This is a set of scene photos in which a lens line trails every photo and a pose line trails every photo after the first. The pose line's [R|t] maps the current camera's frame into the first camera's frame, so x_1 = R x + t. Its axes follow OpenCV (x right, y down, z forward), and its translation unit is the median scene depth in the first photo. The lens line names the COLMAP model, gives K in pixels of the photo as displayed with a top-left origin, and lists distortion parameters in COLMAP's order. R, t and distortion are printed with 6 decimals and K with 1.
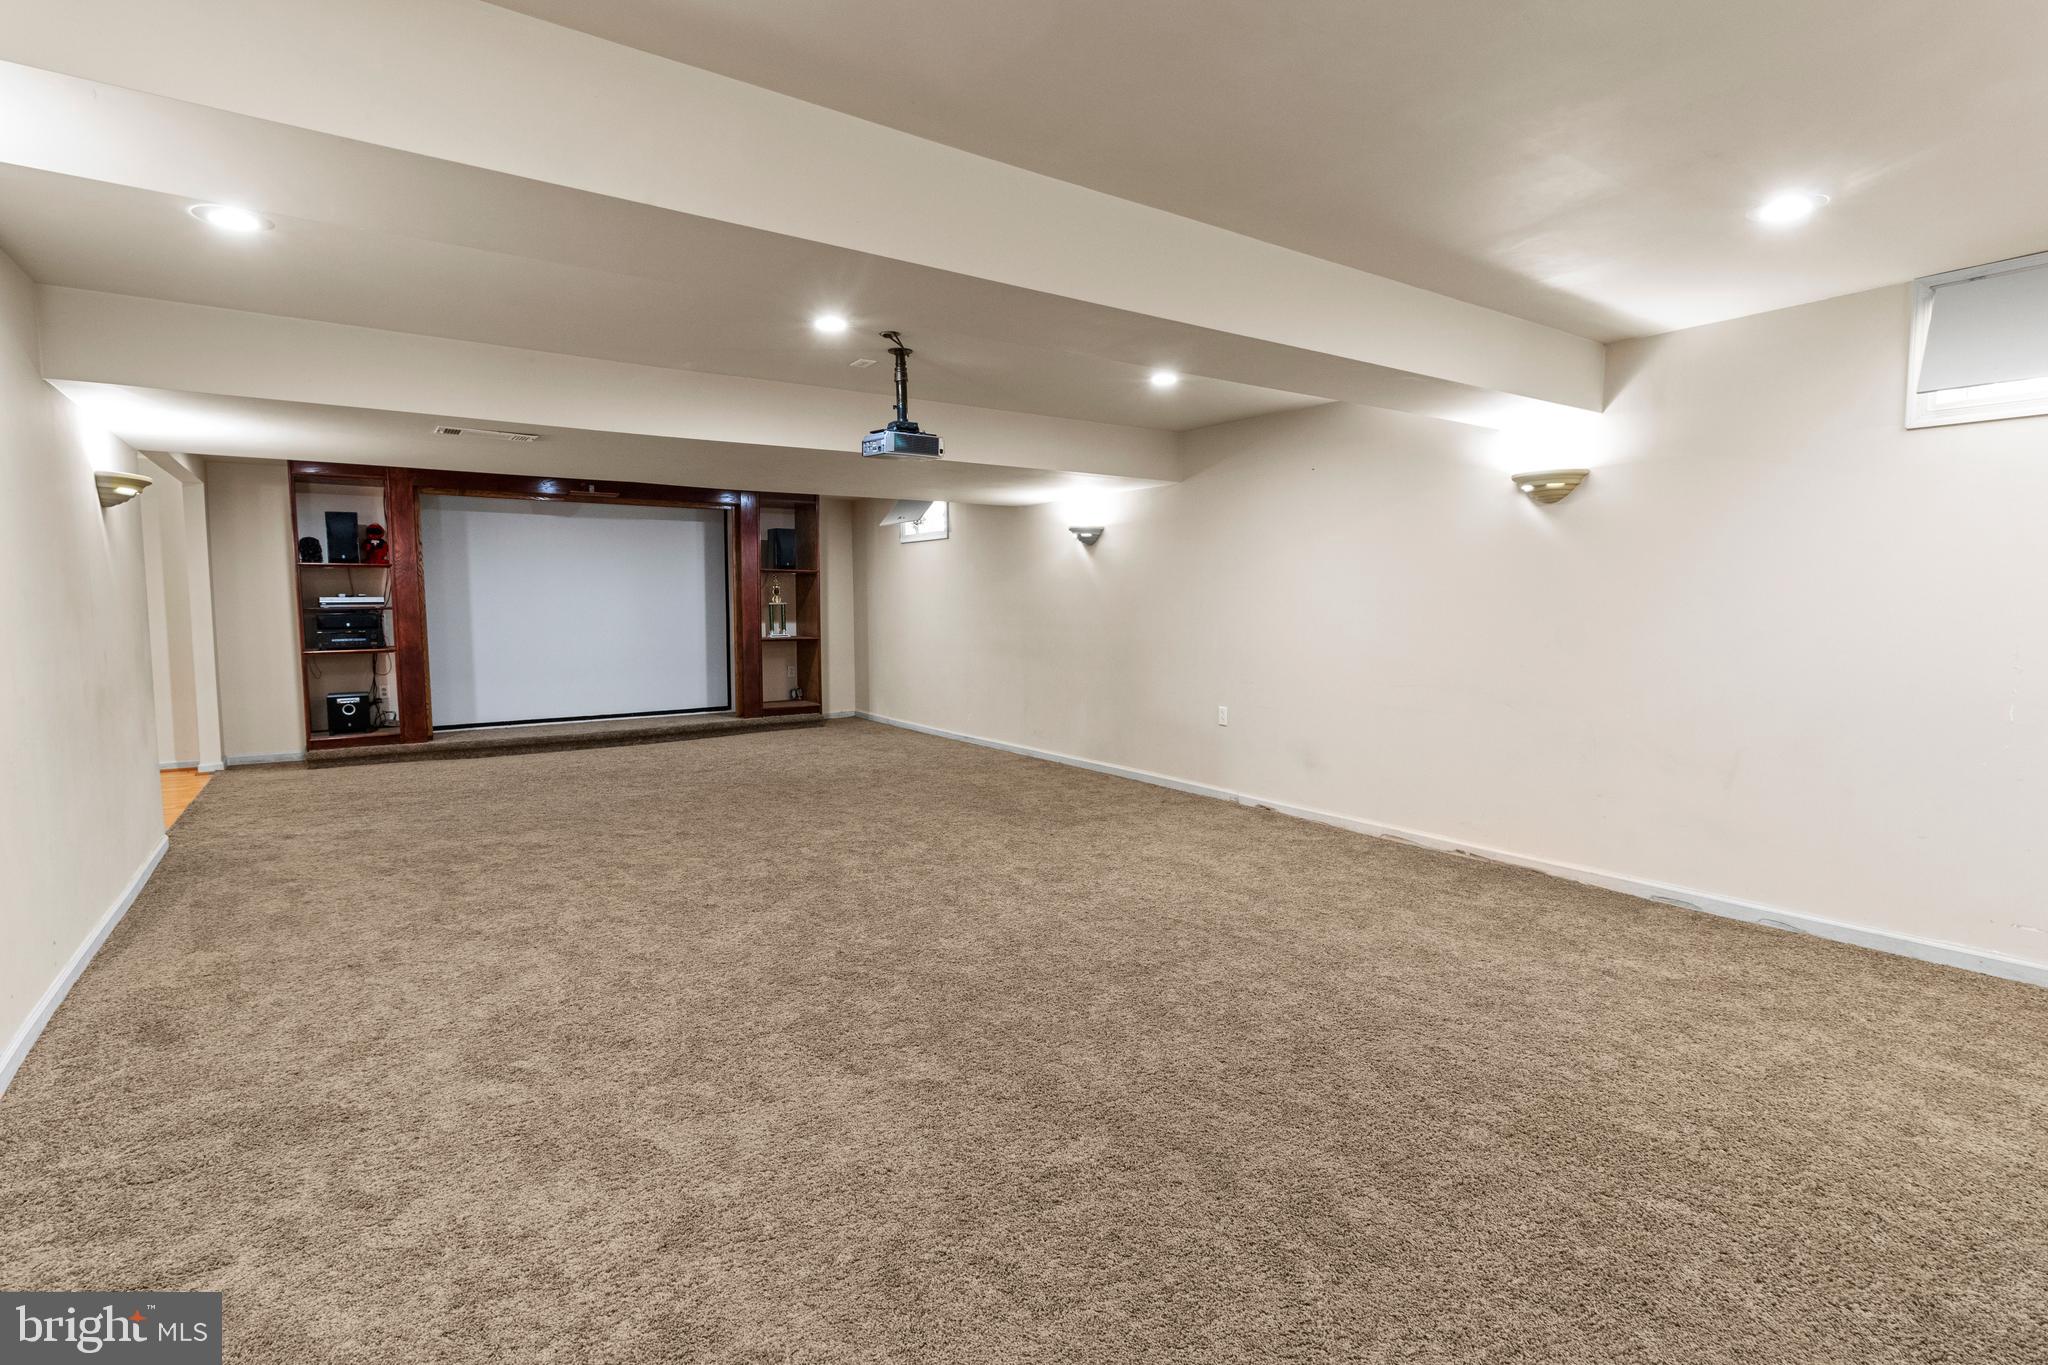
lens RADIAL K [[979.7, 0, 1032.0], [0, 979.7, 594.3], [0, 0, 1]] dist [0.001741, 0.000519]
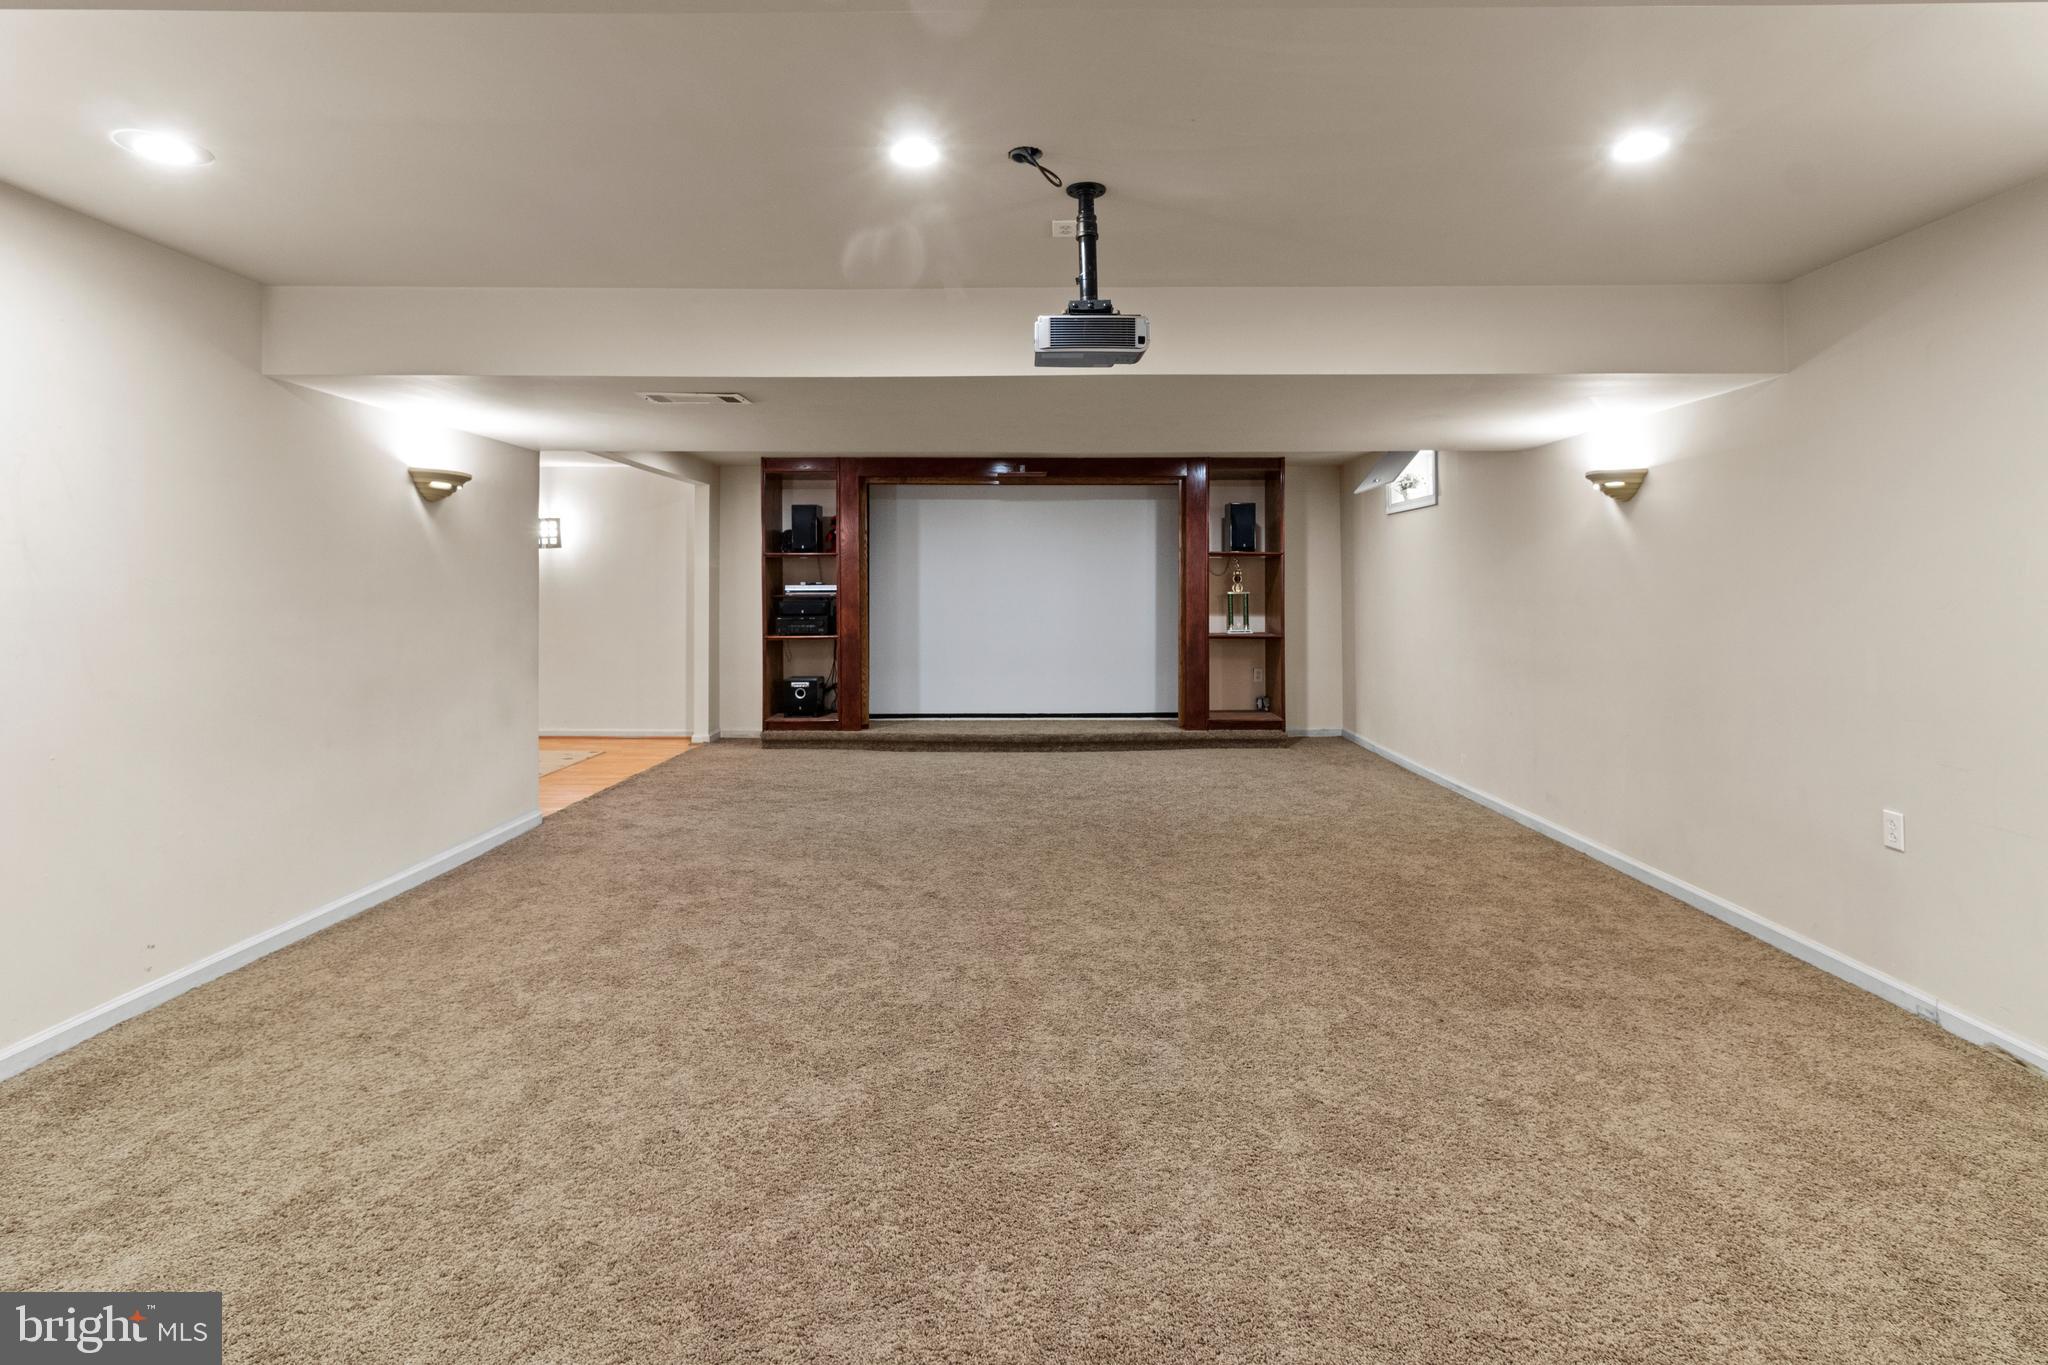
lens RADIAL K [[989.1, 0, 1019.9], [0, 989.1, 538.2], [0, 0, 1]] dist [0.003661, 0.001055]
pose [[0.810867, -0.026877, -0.584613, 0.109365], [0.001675, 0.999047, -0.043607, -0.000834], [0.585228, 0.034381, 0.810140, 0.274483]]
